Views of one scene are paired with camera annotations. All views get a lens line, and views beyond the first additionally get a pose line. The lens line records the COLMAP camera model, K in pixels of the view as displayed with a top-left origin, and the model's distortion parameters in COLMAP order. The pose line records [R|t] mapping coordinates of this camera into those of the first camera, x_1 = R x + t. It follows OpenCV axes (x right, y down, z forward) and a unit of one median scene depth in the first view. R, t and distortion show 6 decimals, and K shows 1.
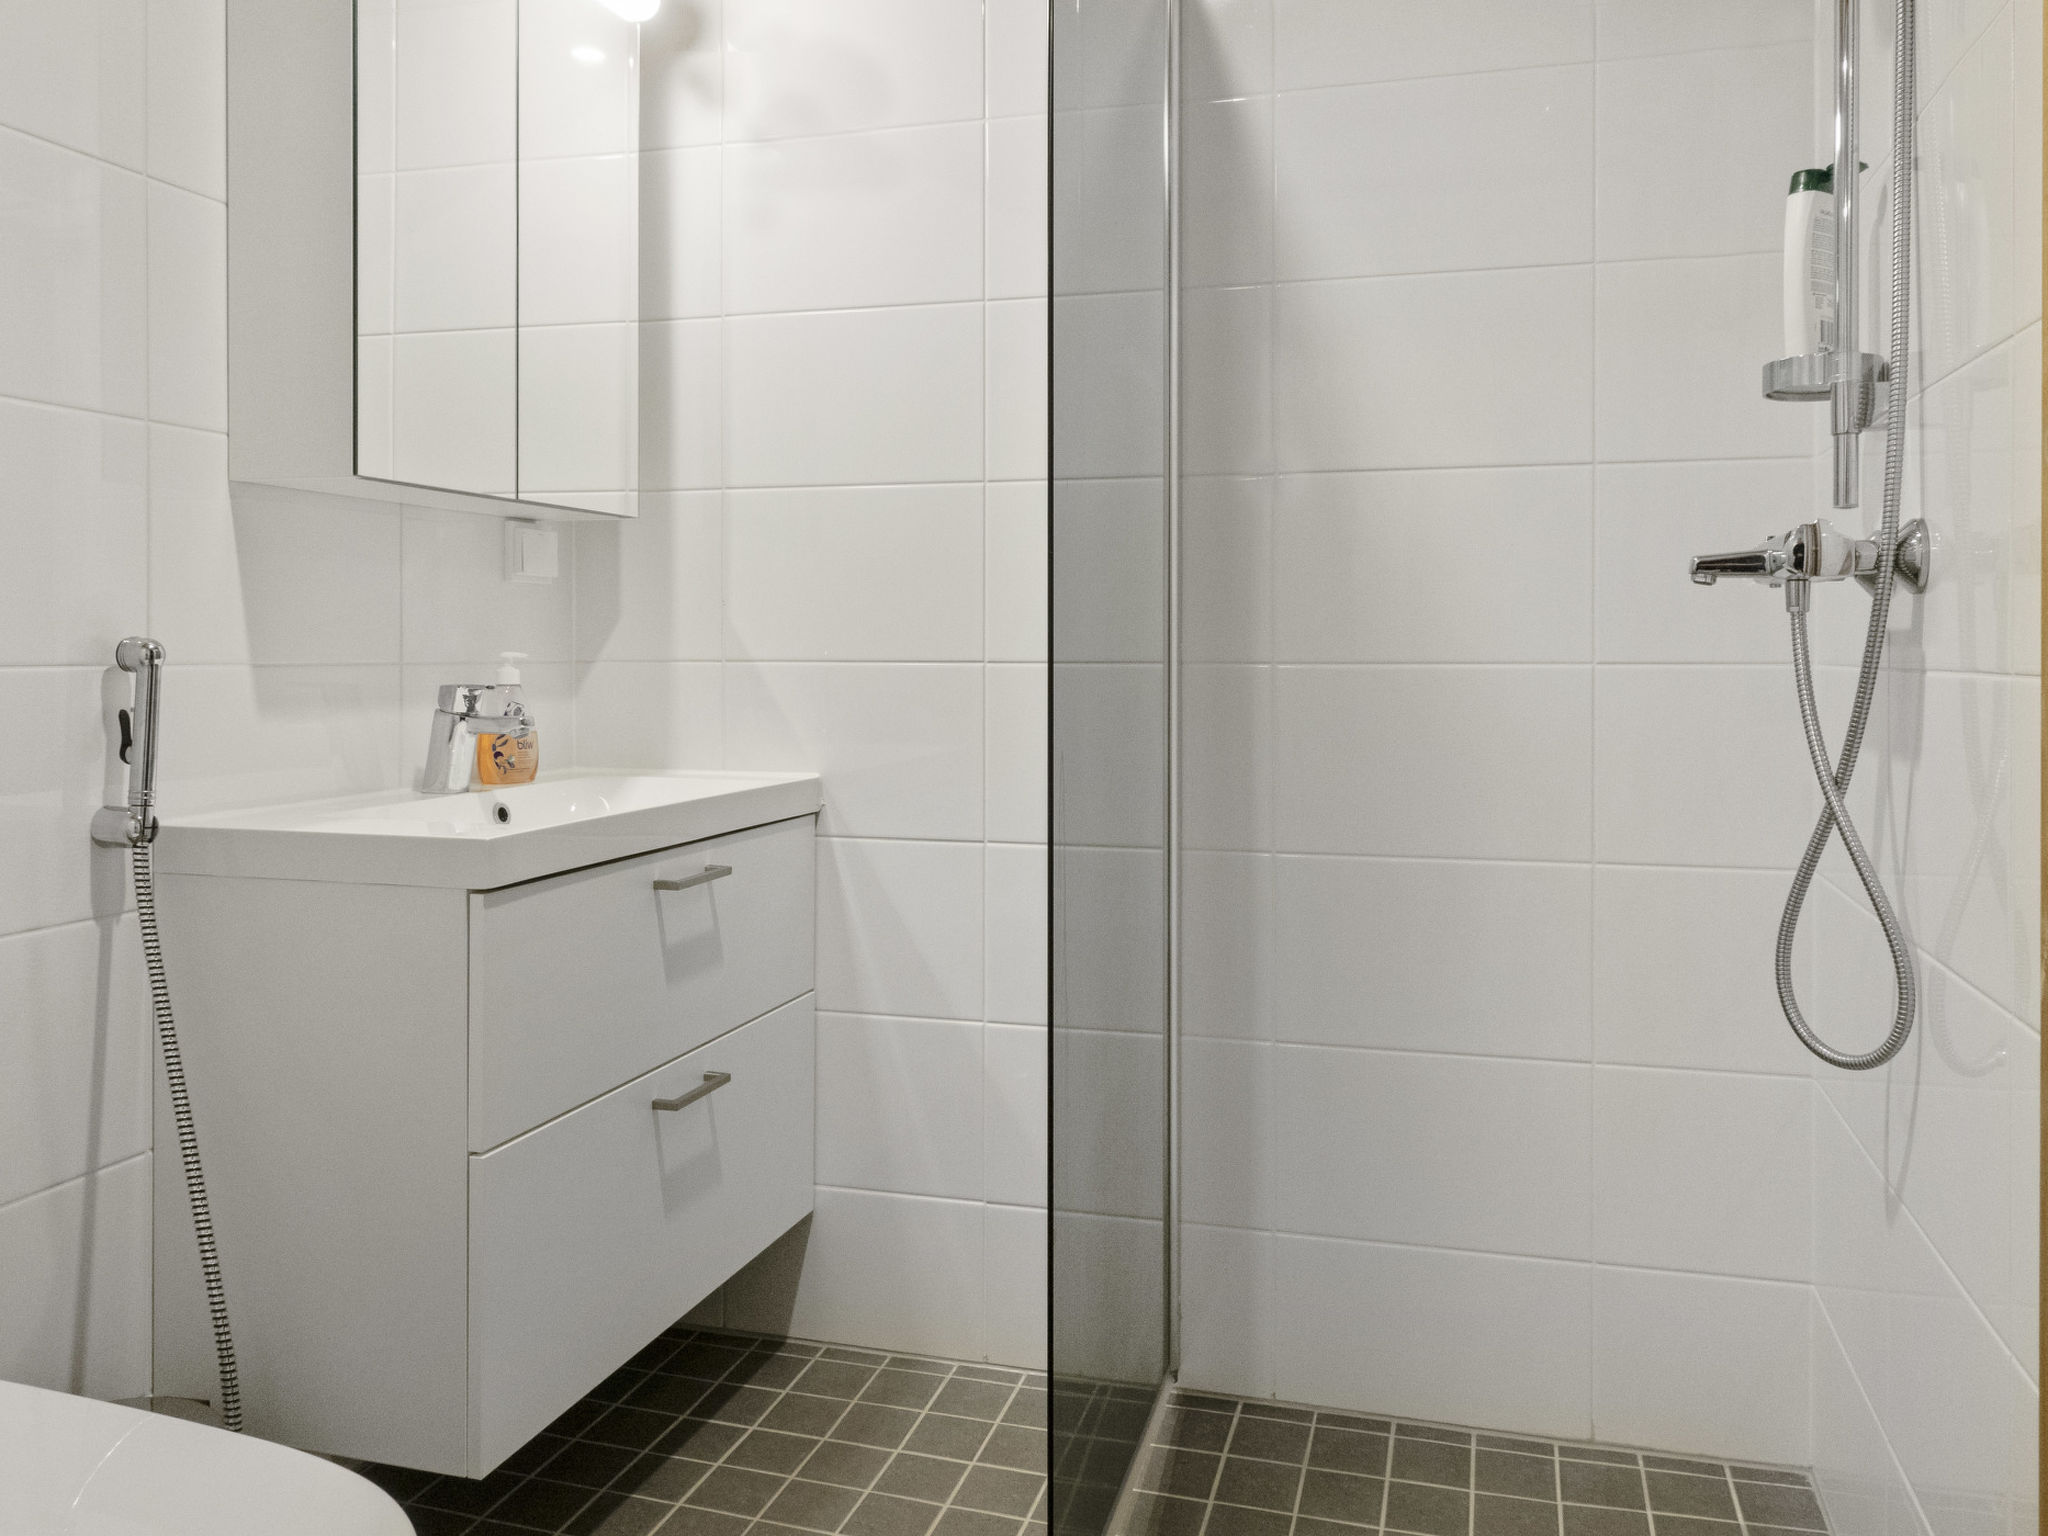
lens RADIAL K [[1622.6, 0, 1038.3], [0, 1622.6, 748.9], [0, 0, 1]] dist [0.000238, -0.004369]
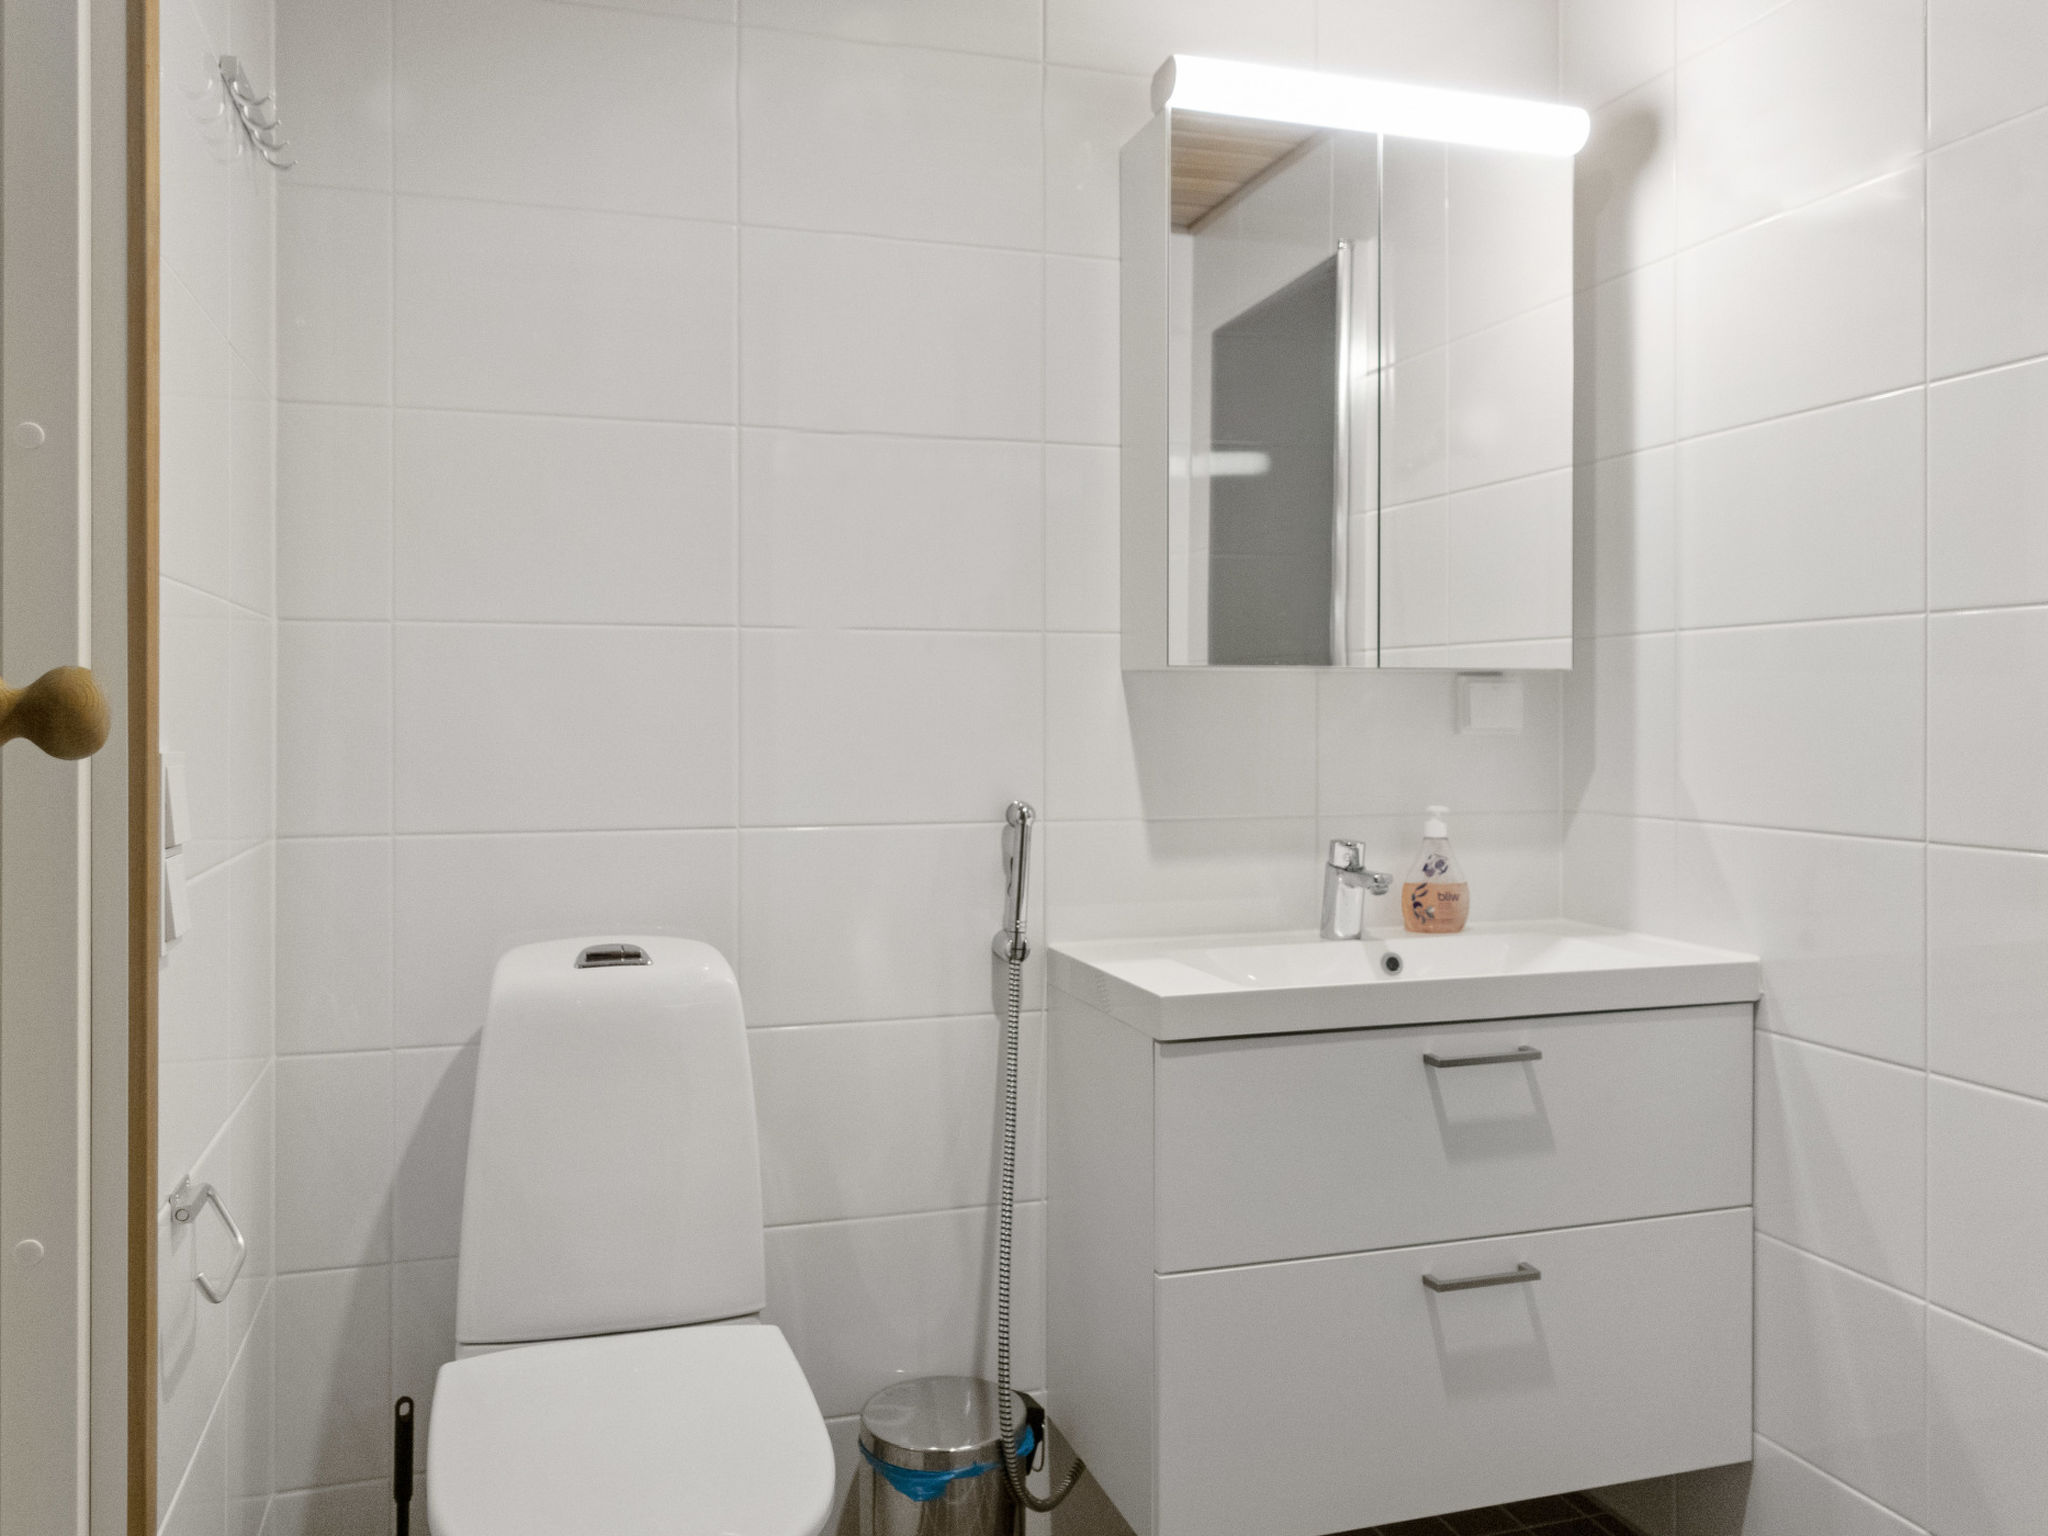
lens RADIAL K [[1622.6, 0, 1040.7], [0, 1622.6, 786.5], [0, 0, 1]] dist [0.000238, -0.004369]
pose [[0.551079, 0.033679, -0.833773, 0.421390], [-0.047610, 0.998827, 0.008878, -0.073651], [0.833094, 0.034803, 0.552036, 0.235478]]
